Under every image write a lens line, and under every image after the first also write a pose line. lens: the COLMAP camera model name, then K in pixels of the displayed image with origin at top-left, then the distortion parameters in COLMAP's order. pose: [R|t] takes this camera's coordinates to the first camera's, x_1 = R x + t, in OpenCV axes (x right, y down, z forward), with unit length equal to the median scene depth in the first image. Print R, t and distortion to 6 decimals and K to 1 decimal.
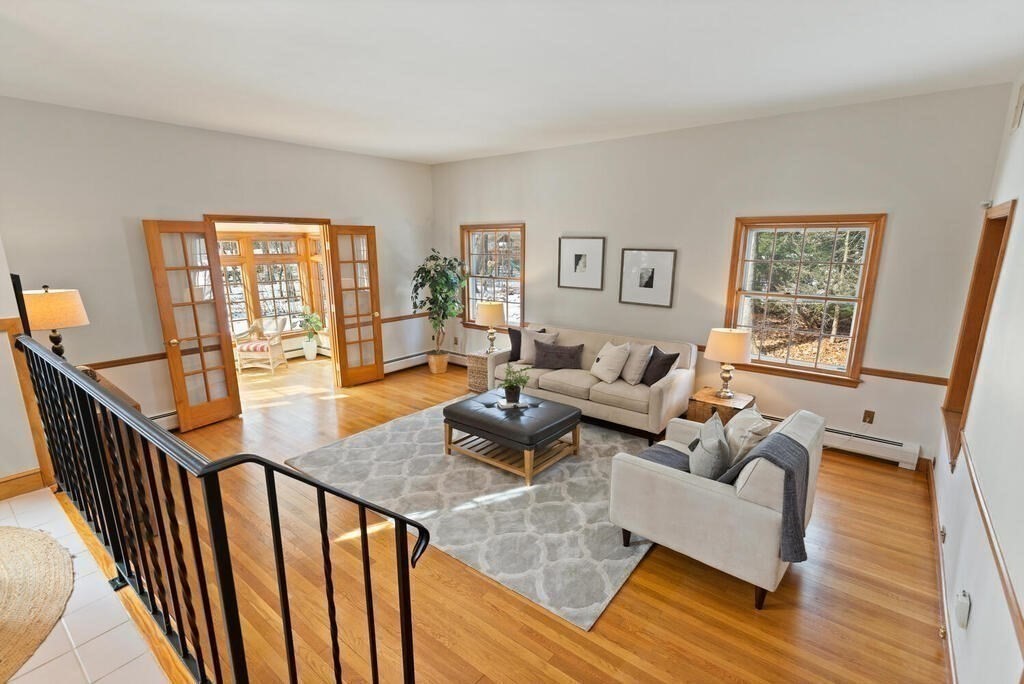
lens RADIAL K [[477.1, 0, 512.4], [0, 477.1, 350.2], [0, 0, 1]] dist [0.002089, 0.000451]
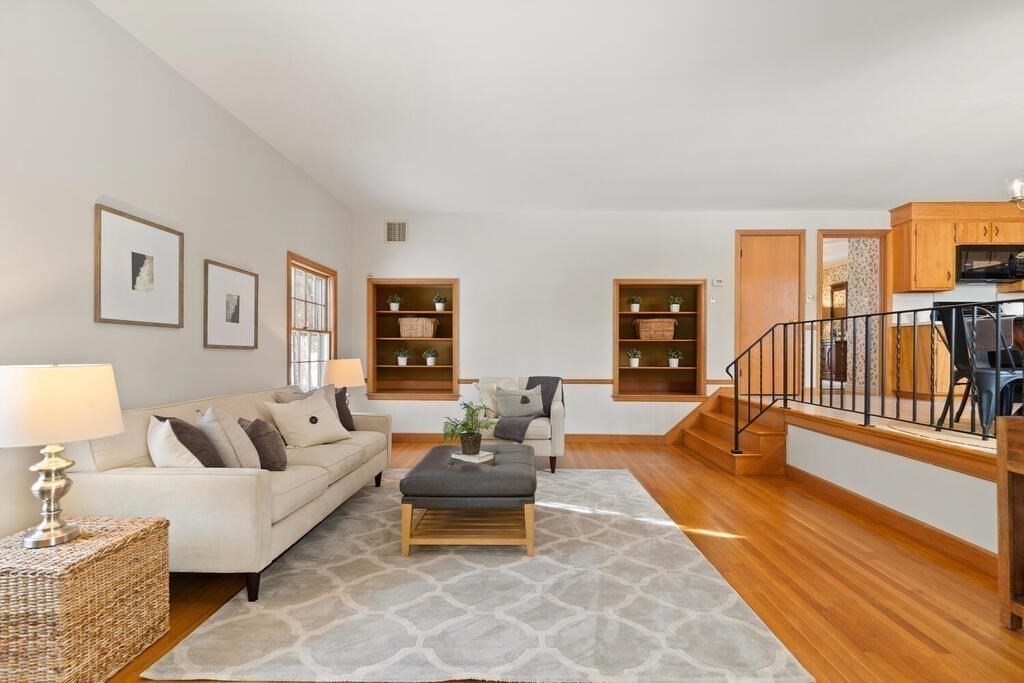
lens RADIAL K [[477.1, 0, 512.4], [0, 477.1, 349.7], [0, 0, 1]] dist [0.002089, 0.000451]
pose [[-0.595010, 0.000344, 0.803719, -0.477435], [0.179862, 0.974695, 0.132739, -0.104512], [-0.783335, 0.223539, -0.580015, 1.020018]]
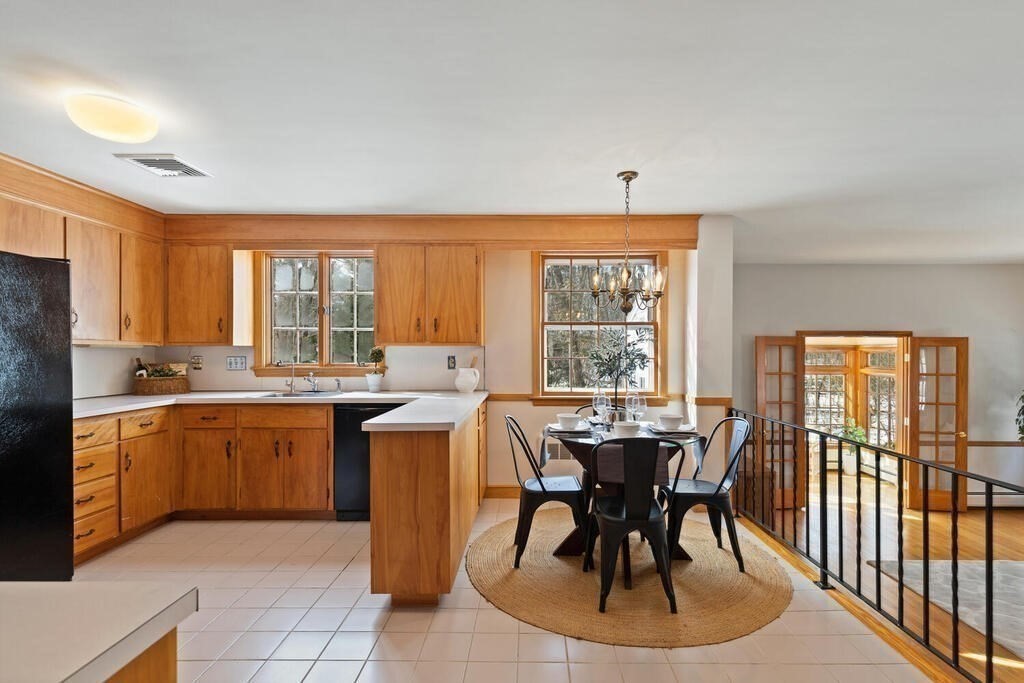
lens RADIAL K [[491.7, 0, 524.6], [0, 491.7, 354.2], [0, 0, 1]] dist [0.005413, 0.000486]
pose [[0.612661, 0.005475, -0.790327, -0.068972], [-0.182774, 0.973850, -0.134941, 0.057344], [0.768921, 0.227124, 0.597641, -0.222576]]
